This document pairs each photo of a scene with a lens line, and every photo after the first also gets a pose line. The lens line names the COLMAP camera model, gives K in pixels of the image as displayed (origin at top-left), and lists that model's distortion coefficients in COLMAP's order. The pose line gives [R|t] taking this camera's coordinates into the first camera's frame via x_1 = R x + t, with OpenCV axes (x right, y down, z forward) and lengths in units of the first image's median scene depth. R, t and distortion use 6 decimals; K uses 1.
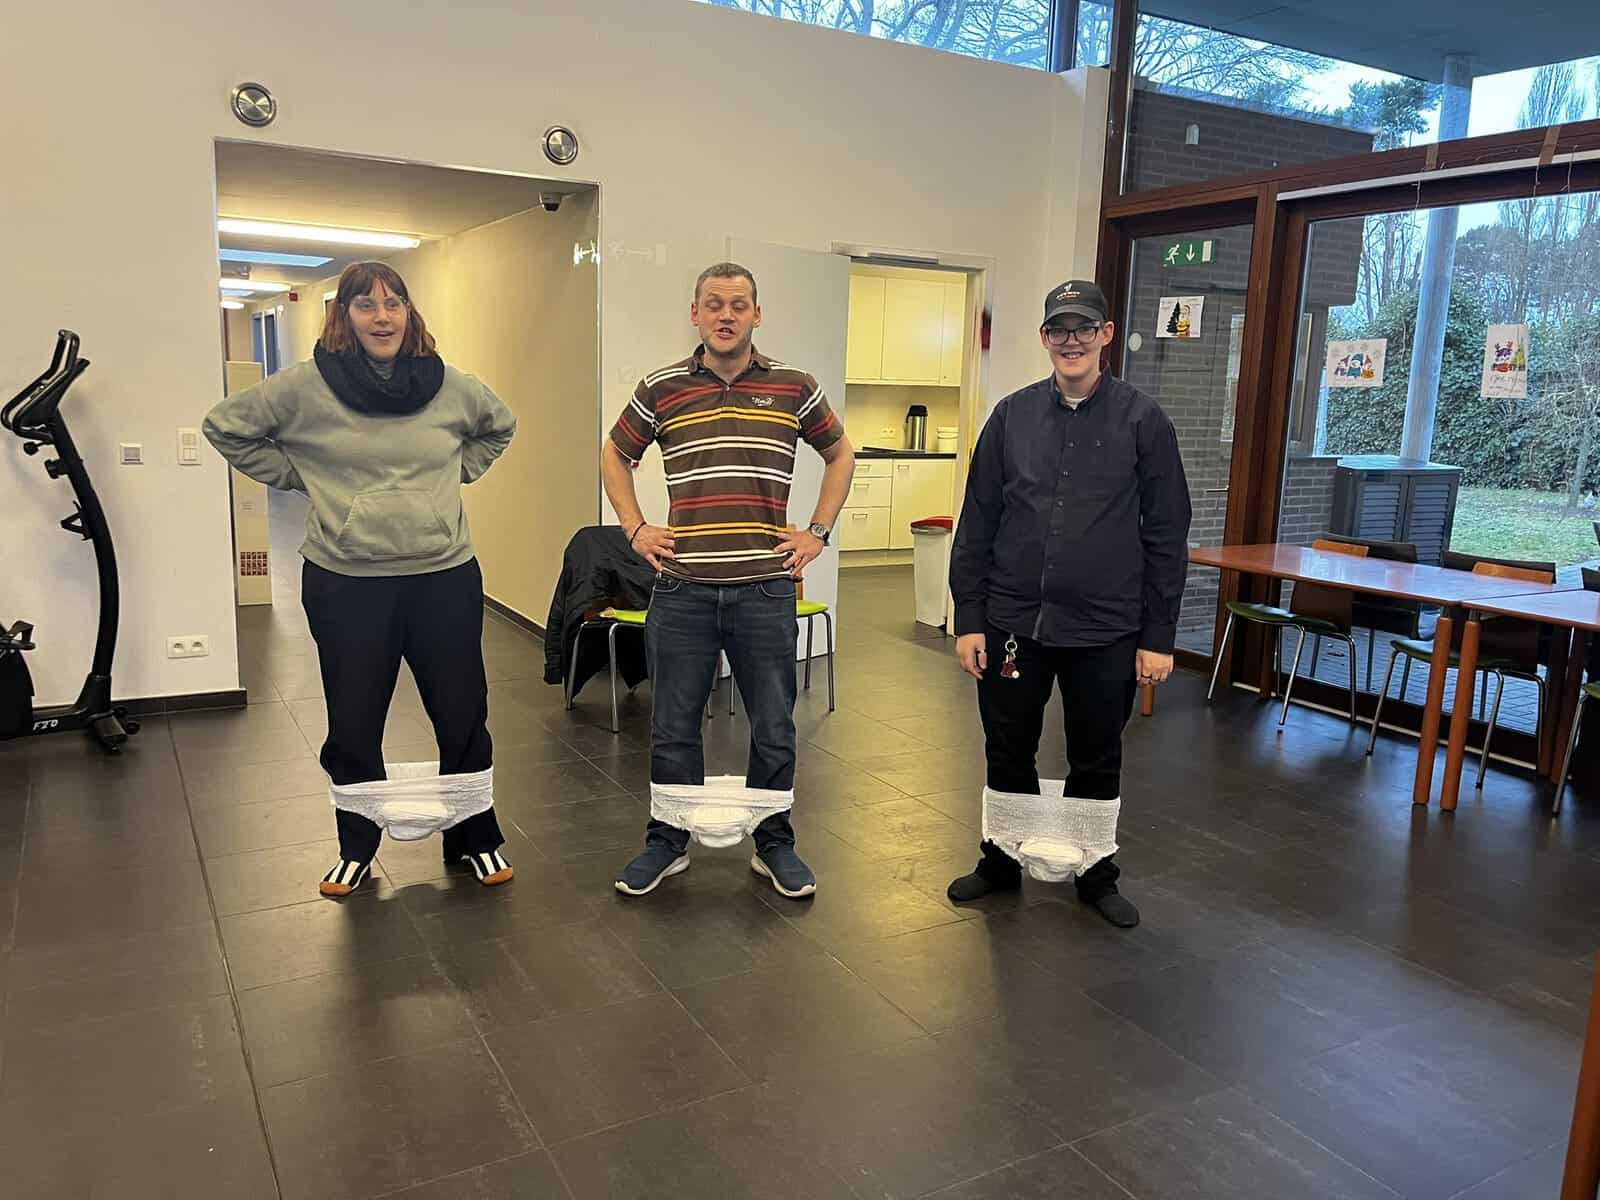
lens RADIAL K [[1216.9, 0, 788.5], [0, 1216.9, 605.9], [0, 0, 1]] dist [0.064205, -0.080920]
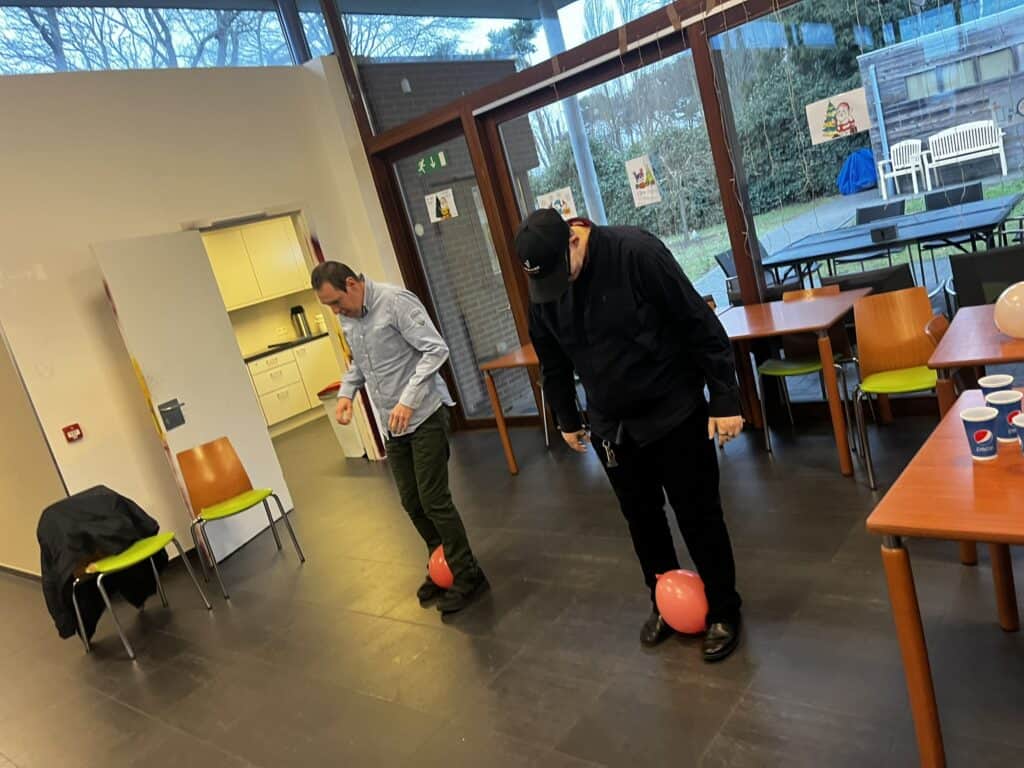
lens RADIAL K [[778.8, 0, 504.7], [0, 778.8, 387.7], [0, 0, 1]] dist [0.064205, -0.080920]
pose [[0.894179, -0.338482, 0.293043, 0.036629], [0.343396, 0.938493, 0.036193, -0.036897], [-0.287269, 0.068267, 0.955414, 0.092565]]
